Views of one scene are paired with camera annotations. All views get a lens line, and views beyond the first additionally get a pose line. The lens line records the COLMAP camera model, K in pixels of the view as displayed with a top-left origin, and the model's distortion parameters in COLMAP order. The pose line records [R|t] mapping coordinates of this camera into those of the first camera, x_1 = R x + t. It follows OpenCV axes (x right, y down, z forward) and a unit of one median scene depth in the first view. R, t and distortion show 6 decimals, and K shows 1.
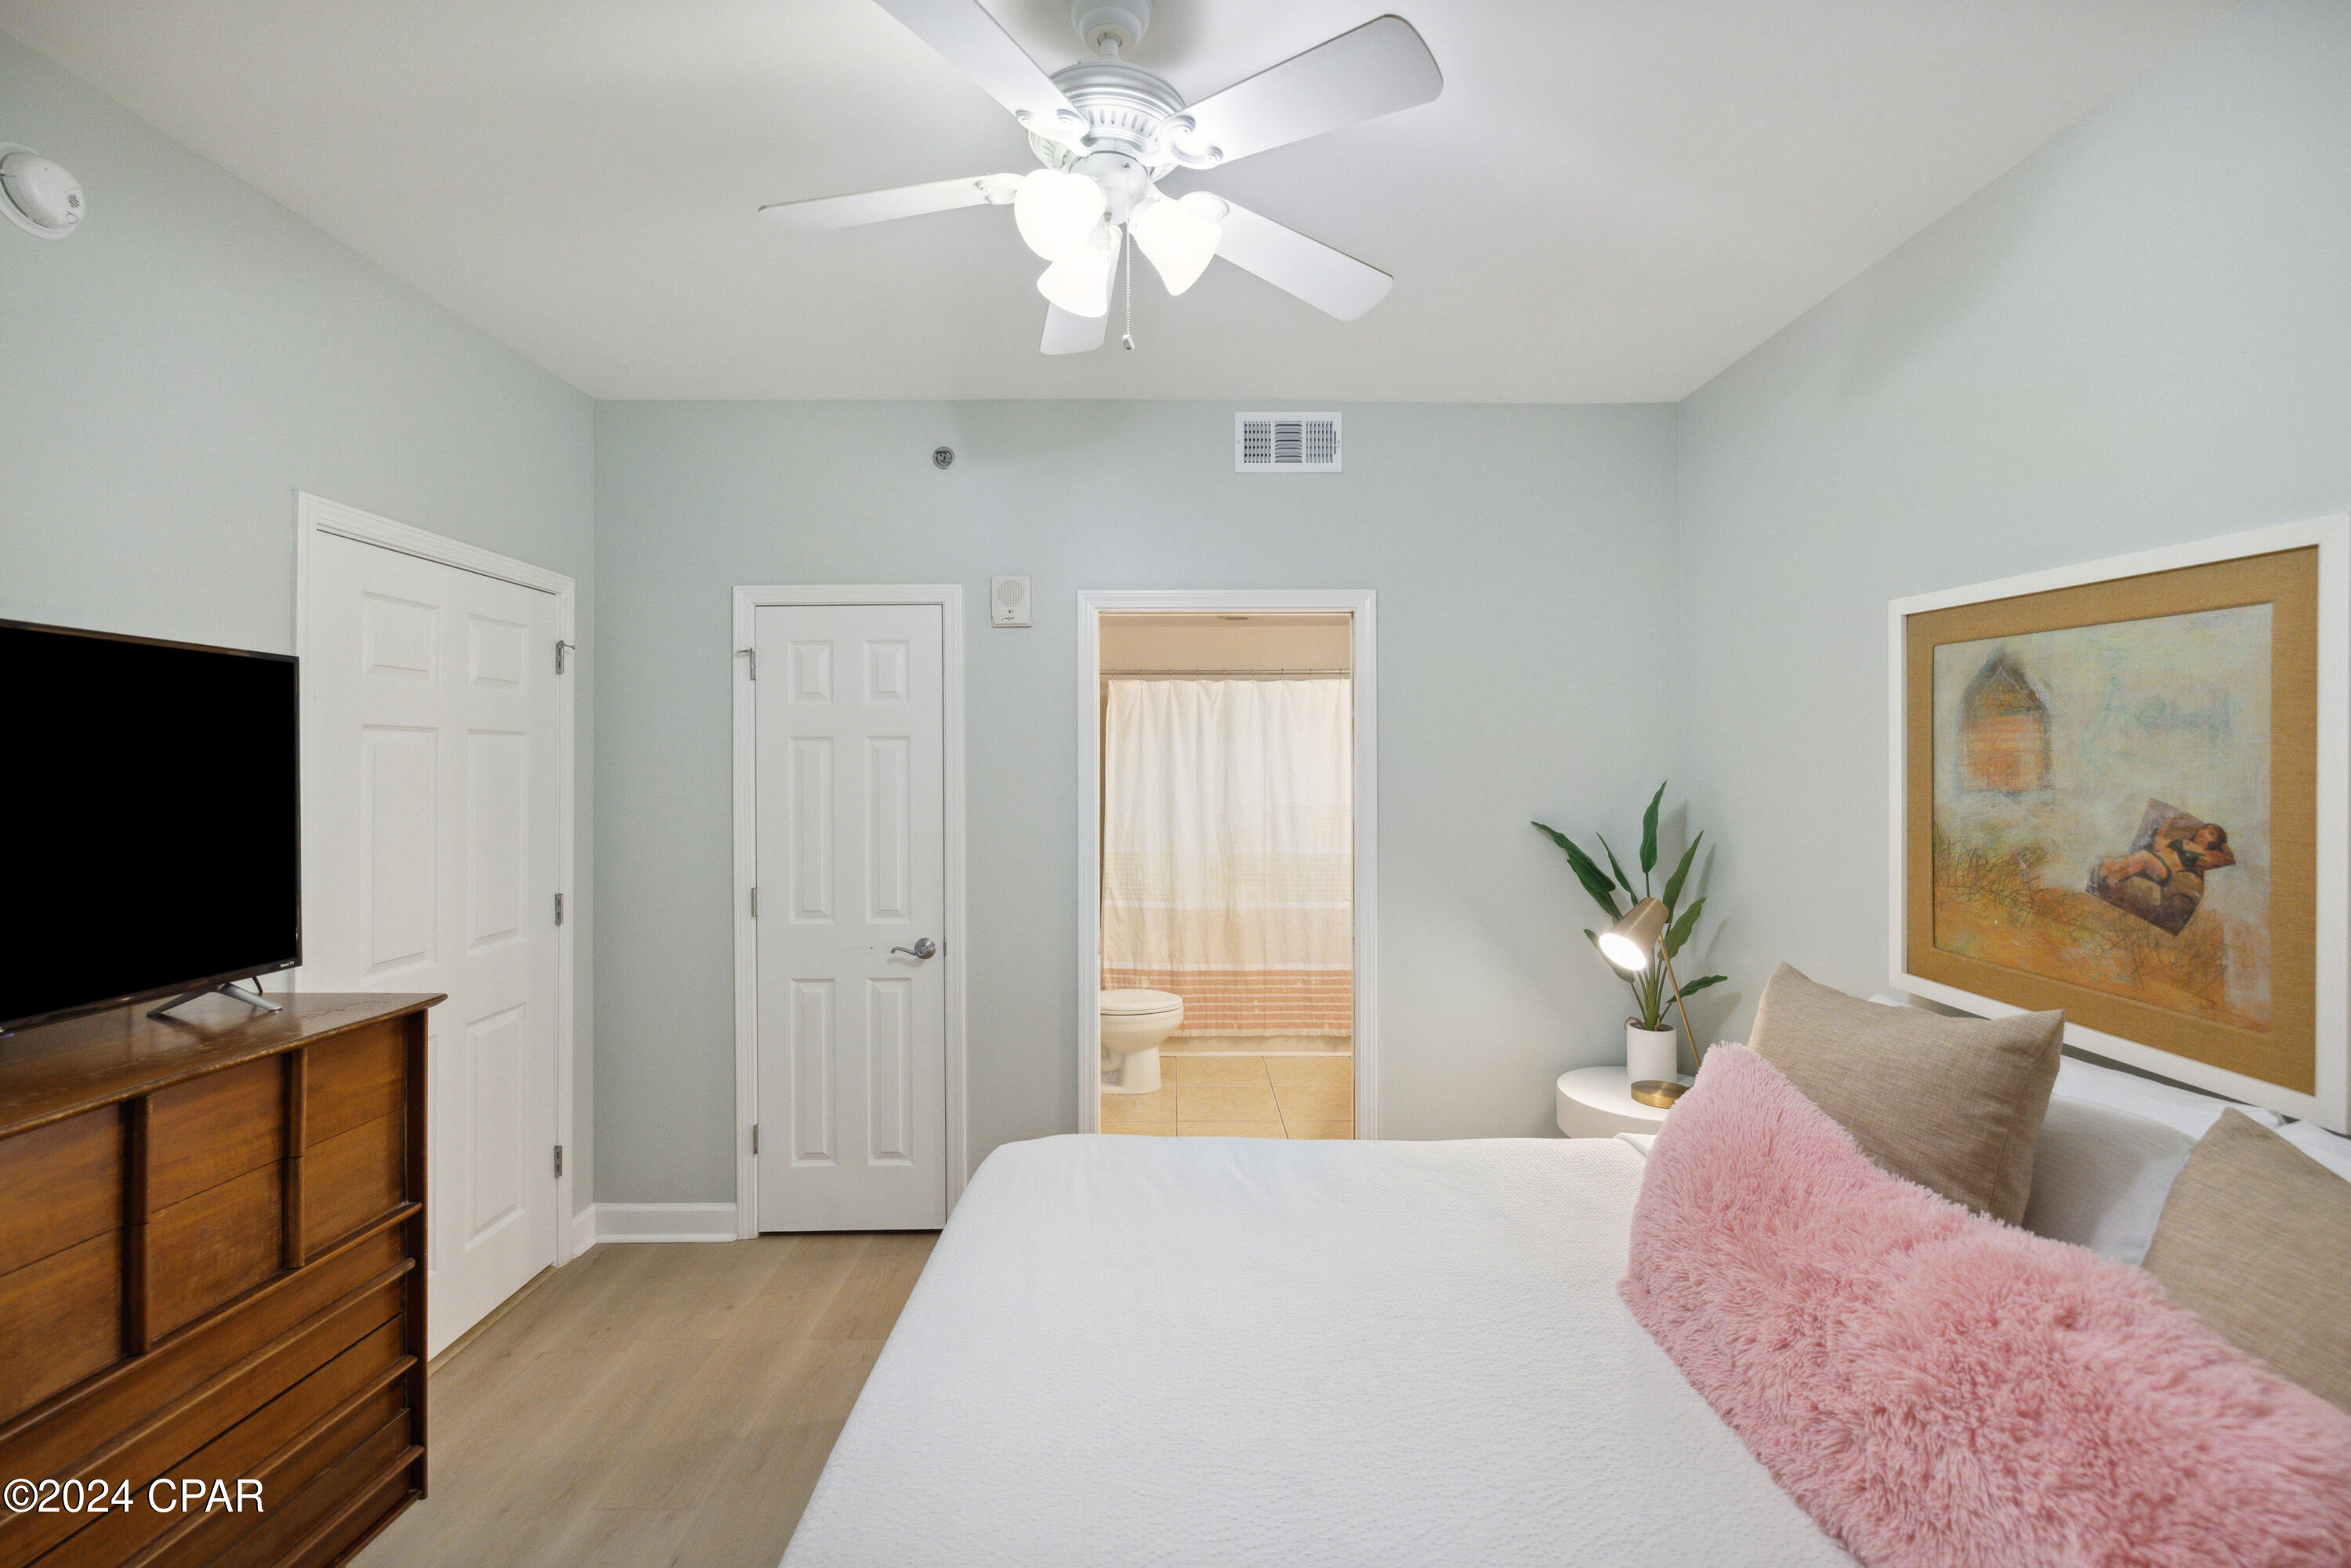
lens RADIAL K [[993.9, 0, 1172.4], [0, 993.9, 761.4], [0, 0, 1]] dist [-0.000489, -0.000466]
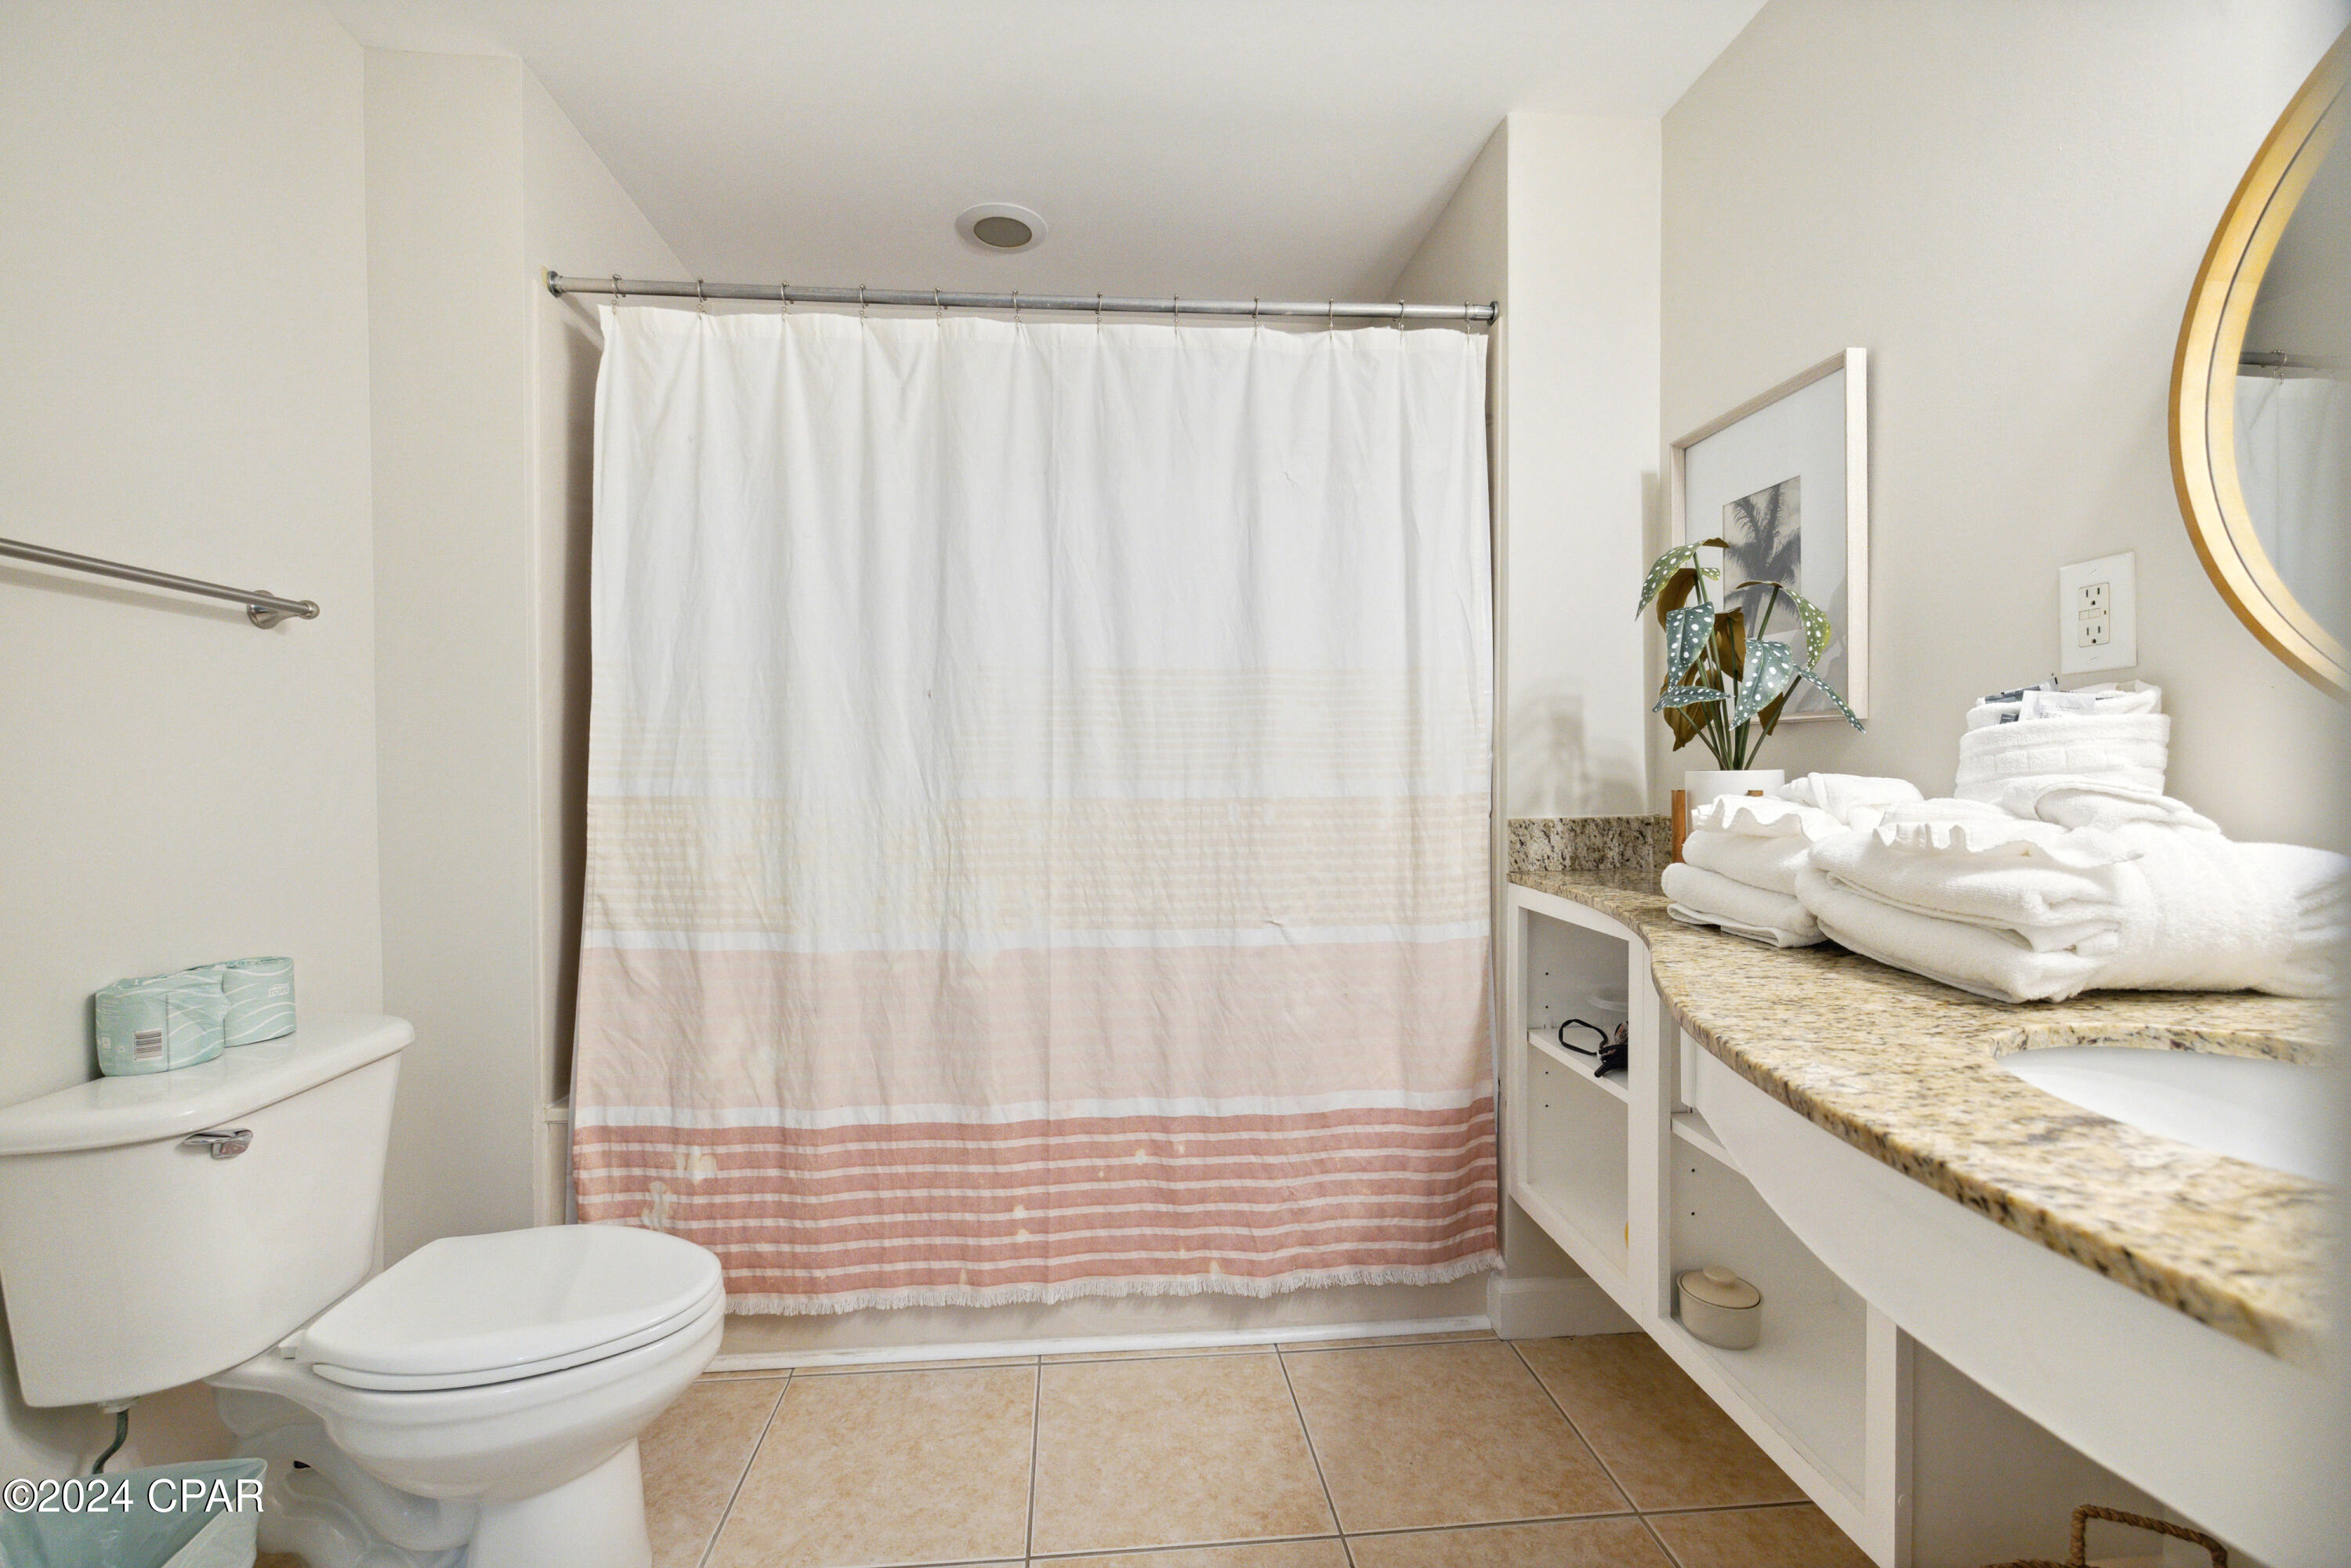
lens RADIAL K [[993.9, 0, 1155.9], [0, 993.9, 778.3], [0, 0, 1]] dist [-0.000489, -0.000466]
pose [[0.996561, -0.000032, 0.082863, 0.281465], [-0.001251, 0.999880, 0.015428, 0.220735], [-0.082853, -0.015479, 0.996442, 1.750055]]
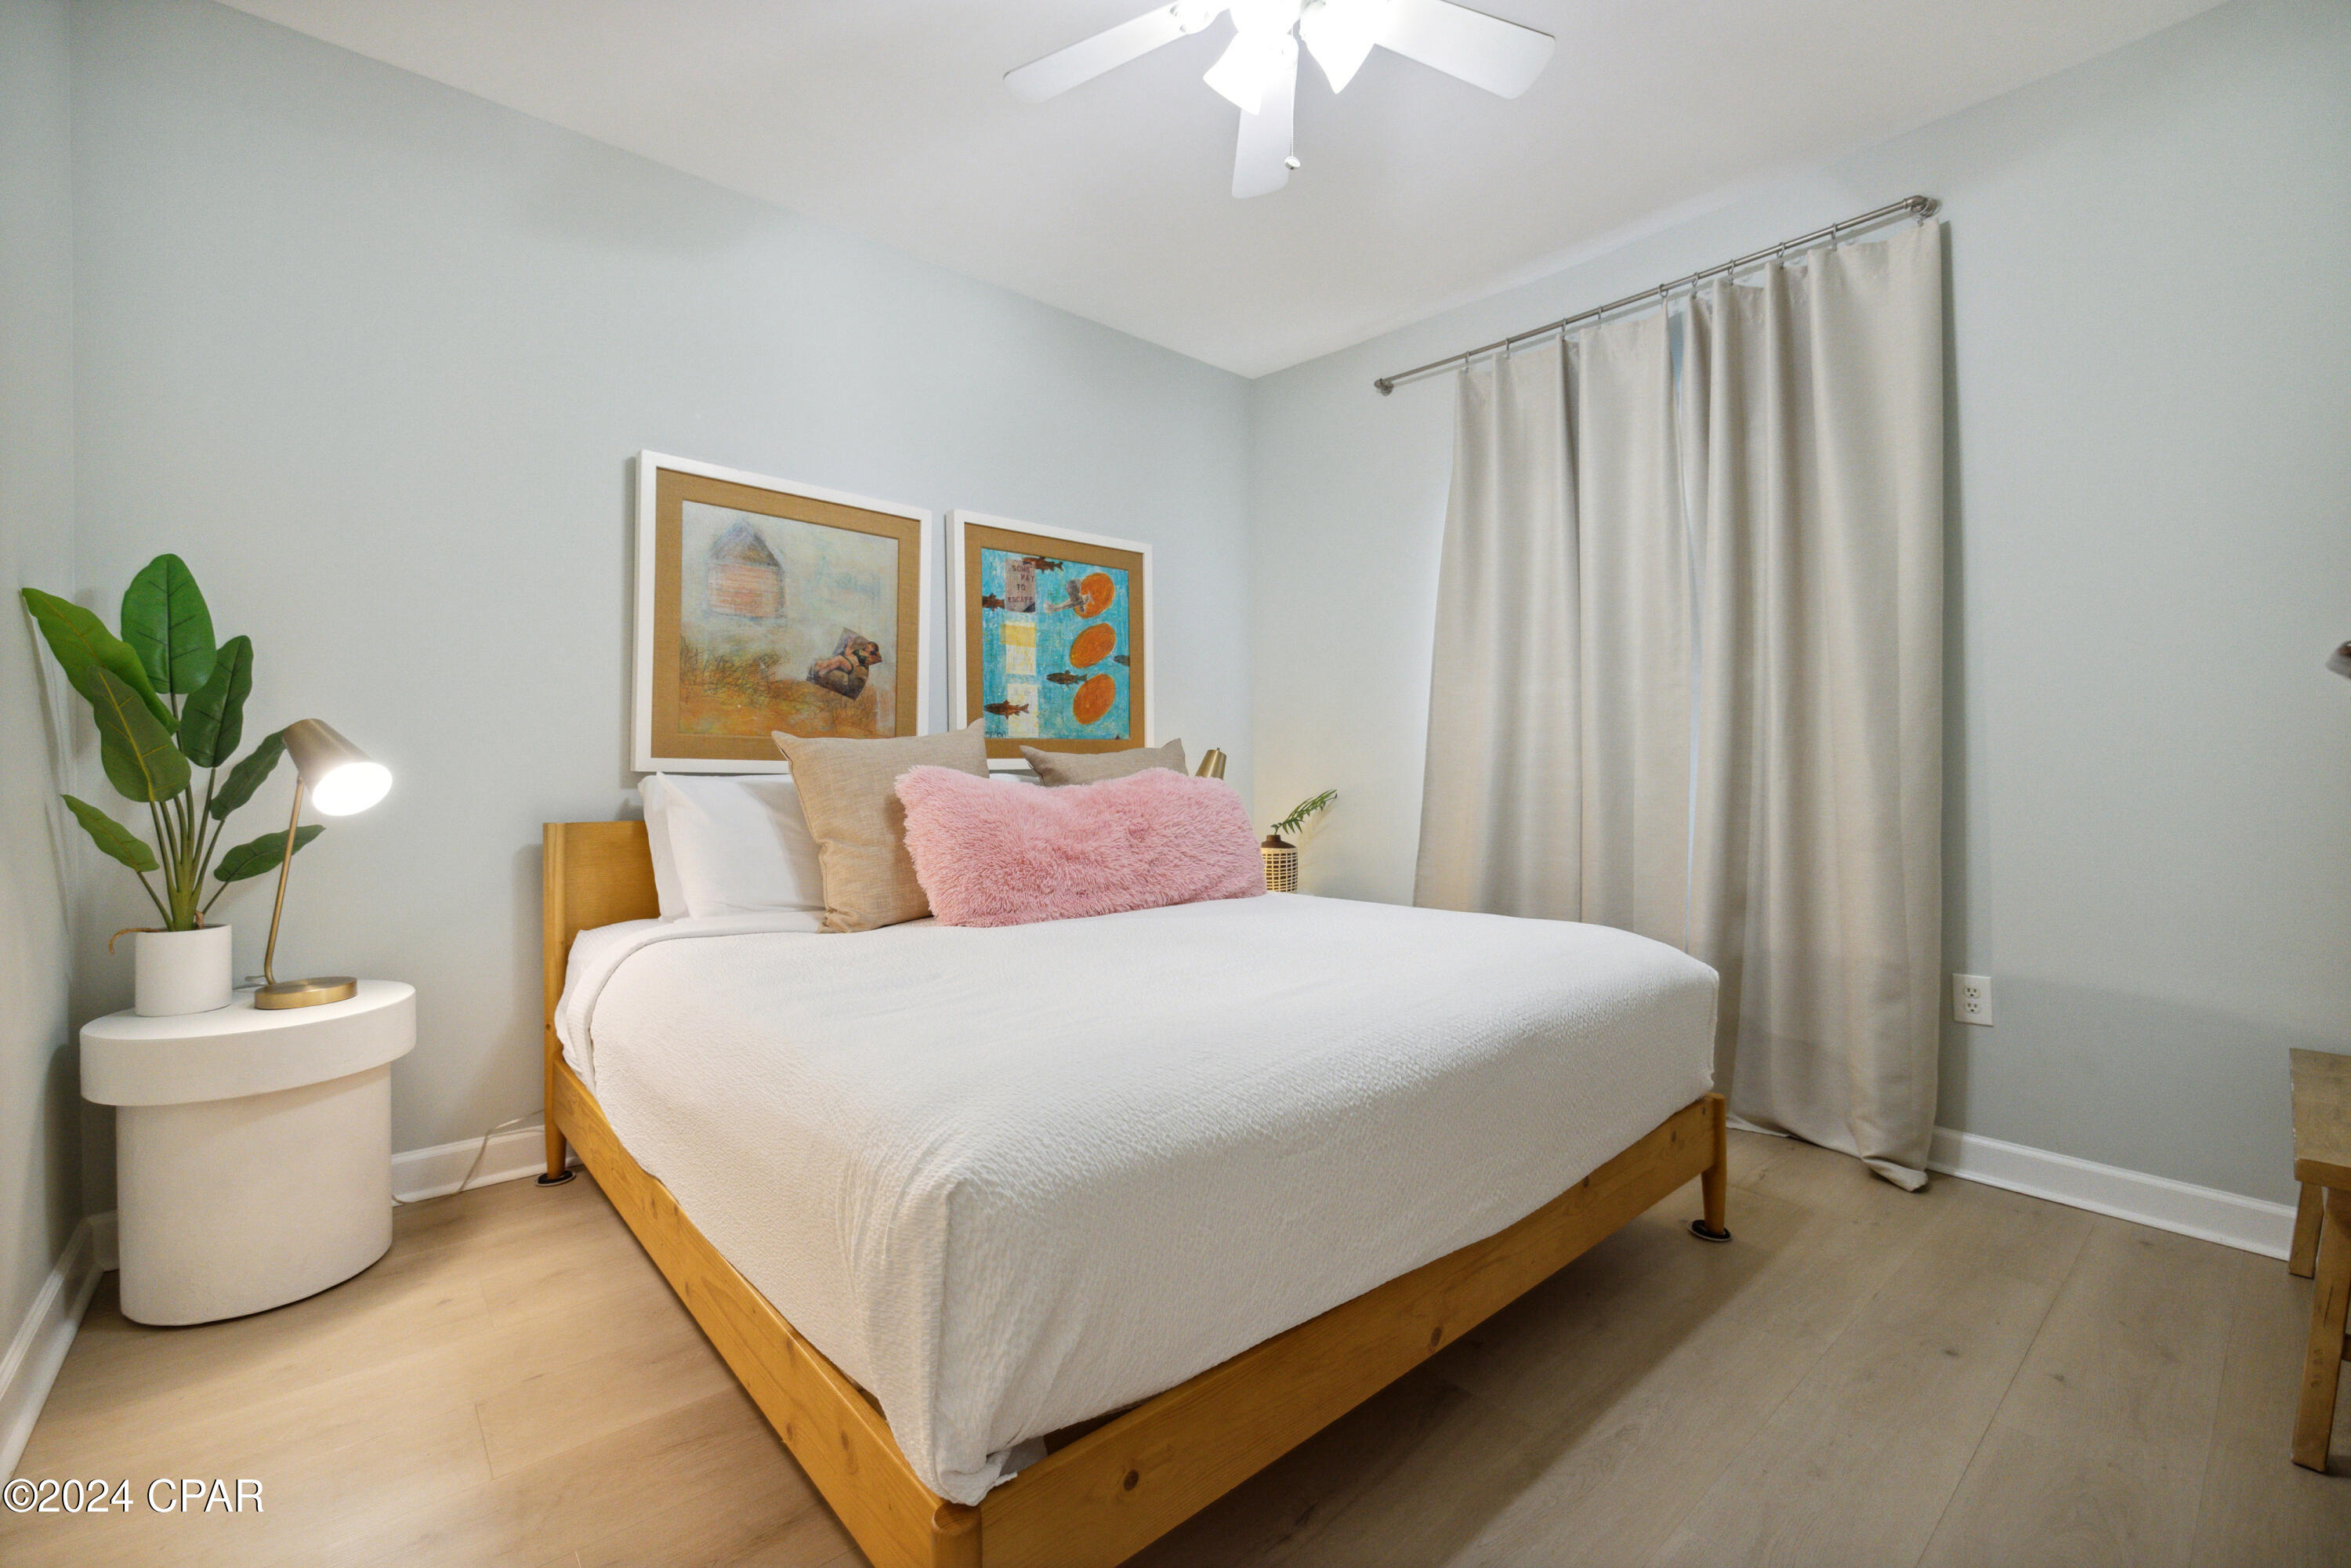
lens RADIAL K [[993.9, 0, 1165.2], [0, 993.9, 780.0], [0, 0, 1]] dist [-0.000489, -0.000466]
pose [[-0.639437, -0.005642, 0.768823, -0.707332], [-0.000503, 0.999976, 0.006920, 0.266592], [-0.768843, 0.004038, -0.639424, 1.490119]]
